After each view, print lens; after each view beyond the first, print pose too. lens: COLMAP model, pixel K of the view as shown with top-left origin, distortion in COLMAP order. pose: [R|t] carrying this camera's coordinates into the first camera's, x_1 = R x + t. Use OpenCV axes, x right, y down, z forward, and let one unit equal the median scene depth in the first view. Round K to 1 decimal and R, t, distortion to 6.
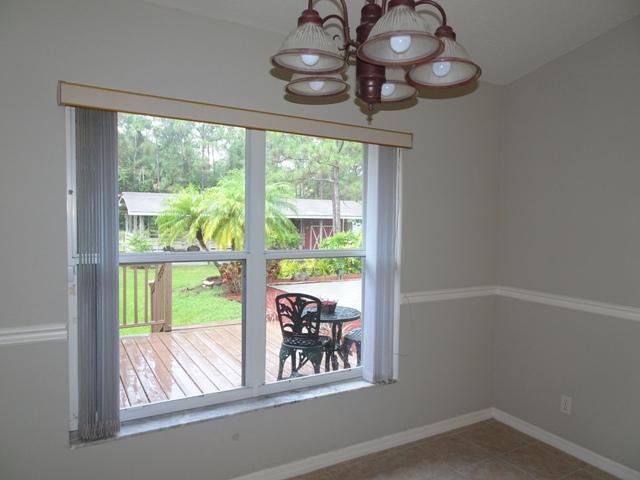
lens RADIAL K [[451.6, 0, 324.0], [0, 451.6, 245.3], [0, 0, 1]] dist [0.020683, 0.002740]
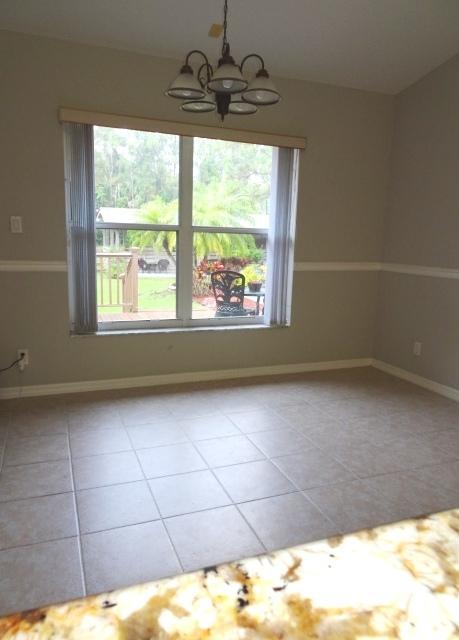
lens RADIAL K [[465.1, 0, 223.8], [0, 465.1, 321.4], [0, 0, 1]] dist [0.050113, -0.005219]
pose [[0.986487, 0.039077, -0.159110, 0.094626], [-0.021515, 0.993628, 0.110641, 0.065831], [0.162420, -0.105723, 0.981042, -0.205343]]
